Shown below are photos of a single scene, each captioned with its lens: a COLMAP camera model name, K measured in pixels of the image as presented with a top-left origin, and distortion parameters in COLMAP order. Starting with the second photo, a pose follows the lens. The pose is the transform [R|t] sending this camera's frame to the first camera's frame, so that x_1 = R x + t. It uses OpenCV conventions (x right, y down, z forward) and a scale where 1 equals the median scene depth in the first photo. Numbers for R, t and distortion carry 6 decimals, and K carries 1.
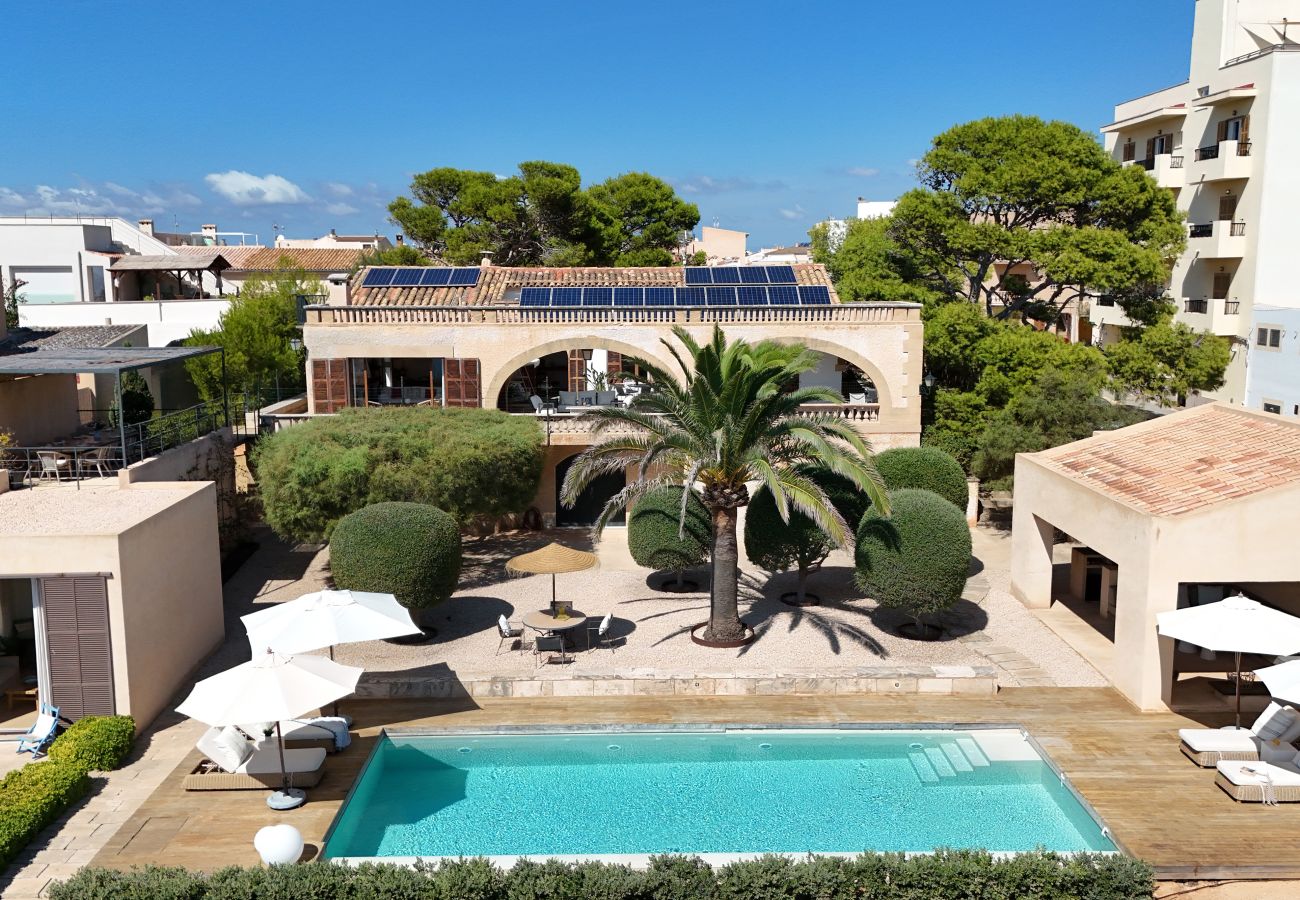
lens RADIAL K [[1178.3, 0, 653.0], [0, 1178.3, 446.1], [0, 0, 1]] dist [0.065902, -0.043505]
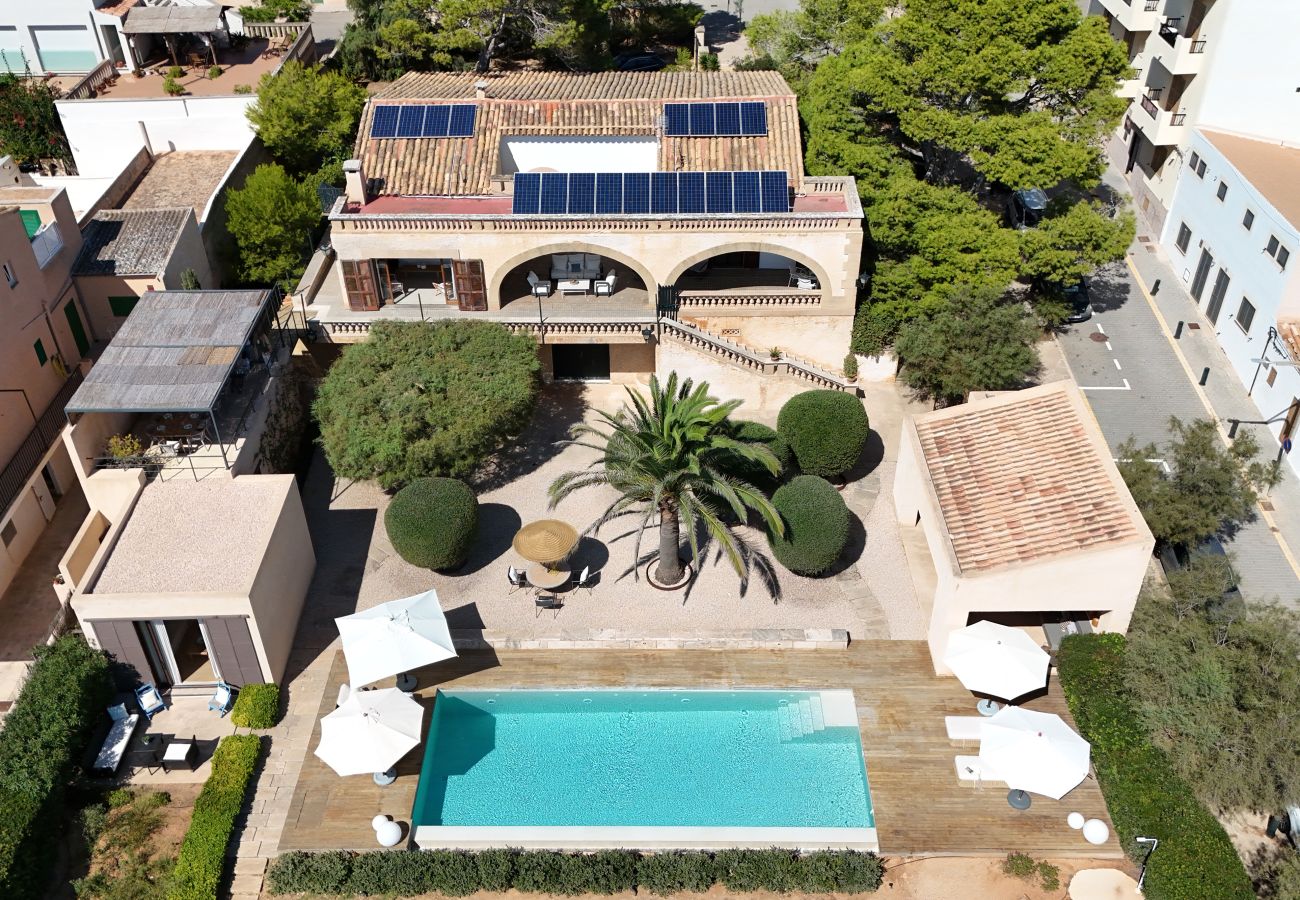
lens RADIAL K [[1178.3, 0, 653.0], [0, 1178.3, 446.1], [0, 0, 1]] dist [0.065902, -0.043505]
pose [[0.999692, 0.008787, -0.023204, 0.065238], [0.003258, 0.880609, 0.473832, -0.582900], [0.024598, -0.473761, 0.880310, -0.150438]]
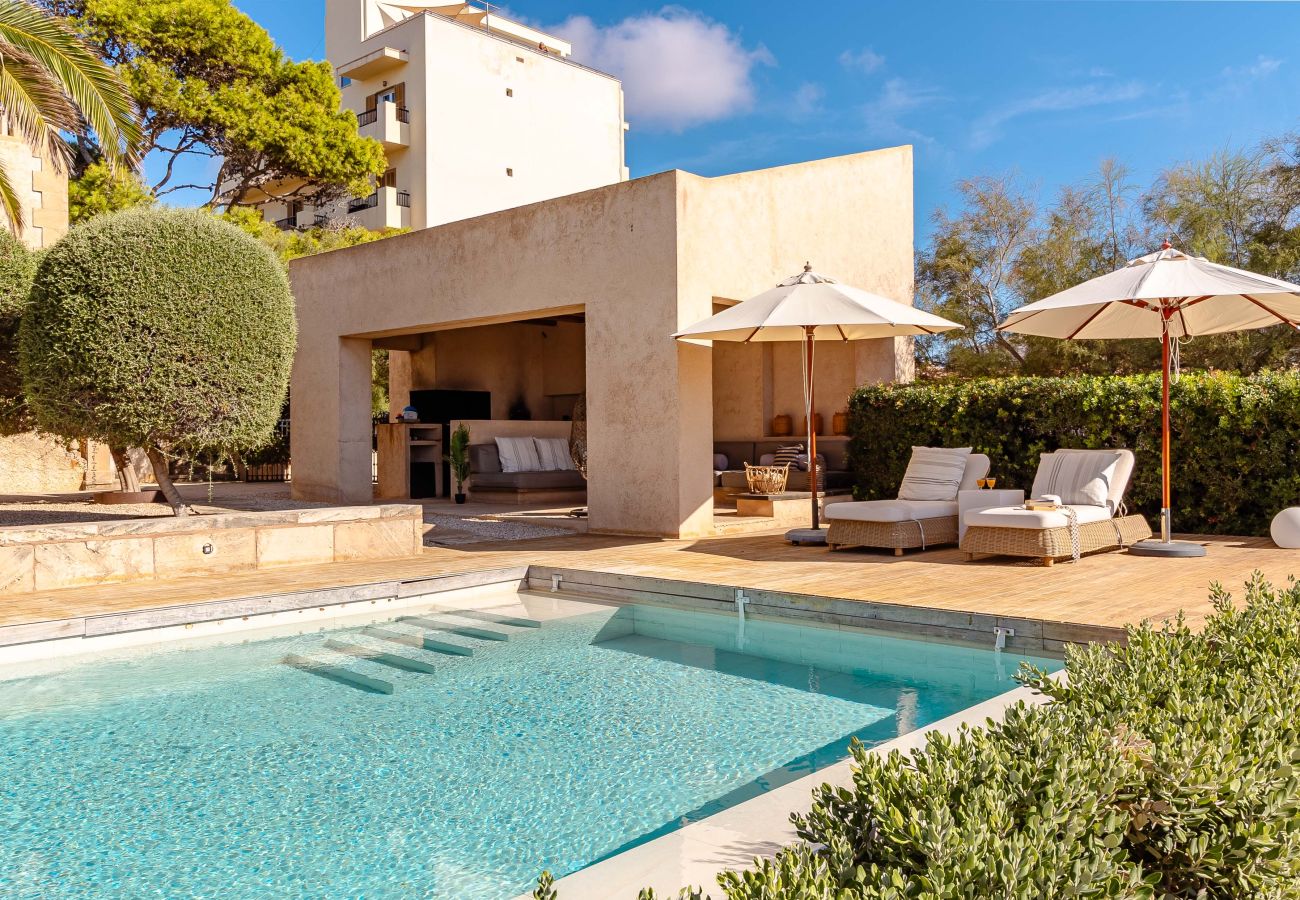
lens RADIAL K [[1075.8, 0, 629.3], [0, 1075.8, 449.9], [0, 0, 1]] dist [0.002331, -0.001846]
pose [[0.707369, -0.008257, 0.706797, 0.044315], [0.116334, 0.987656, -0.104890, 0.180969], [-0.697206, 0.156420, 0.699598, 0.529245]]
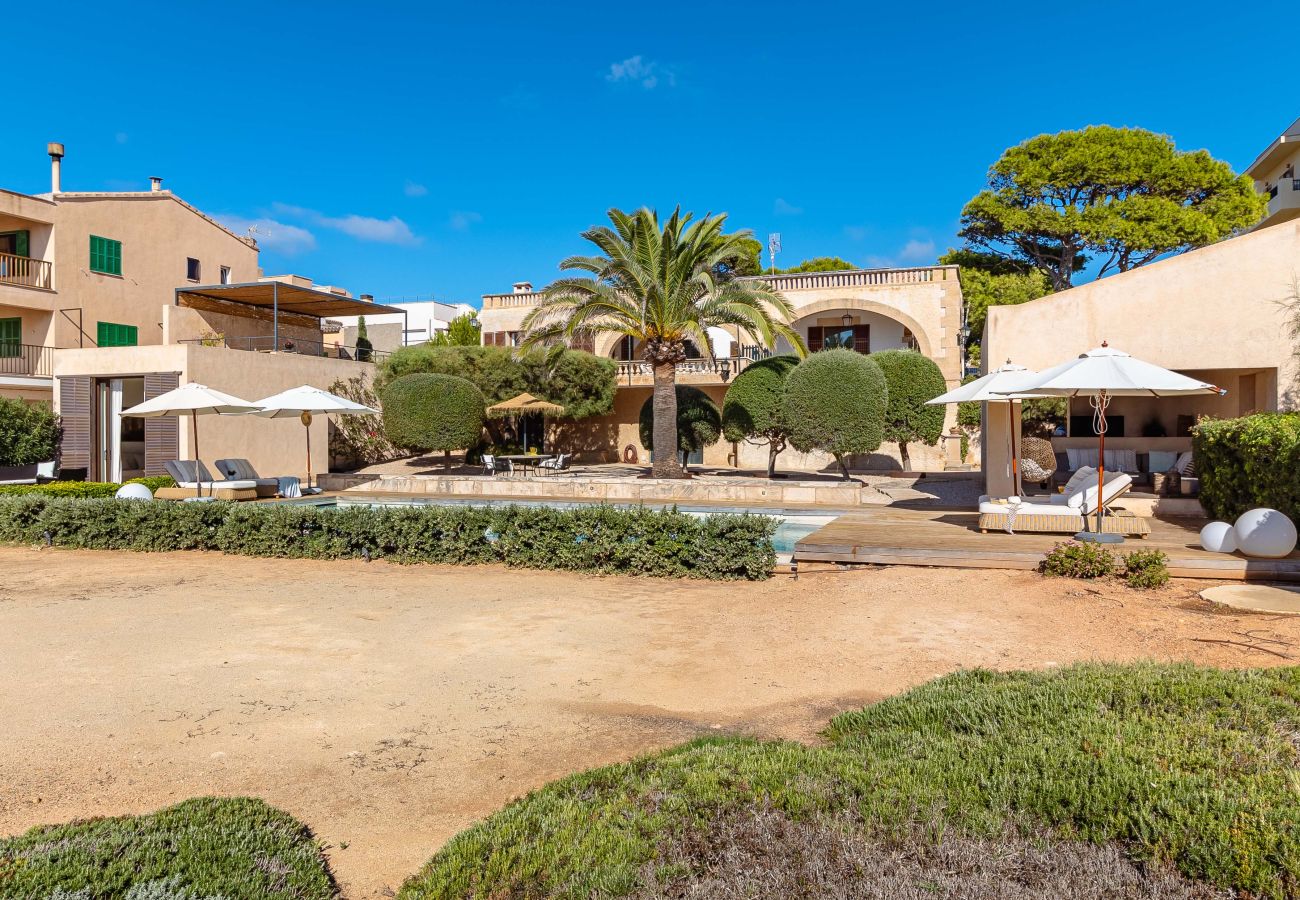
lens RADIAL K [[872.3, 0, 650.0], [0, 872.3, 450.0], [0, 0, 1]] dist [-0.006445, -0.002880]
pose [[0.932013, 0.010005, -0.362287, 0.319869], [-0.058218, 0.990771, -0.122408, 0.215412], [0.357719, 0.135177, 0.923994, 0.194424]]
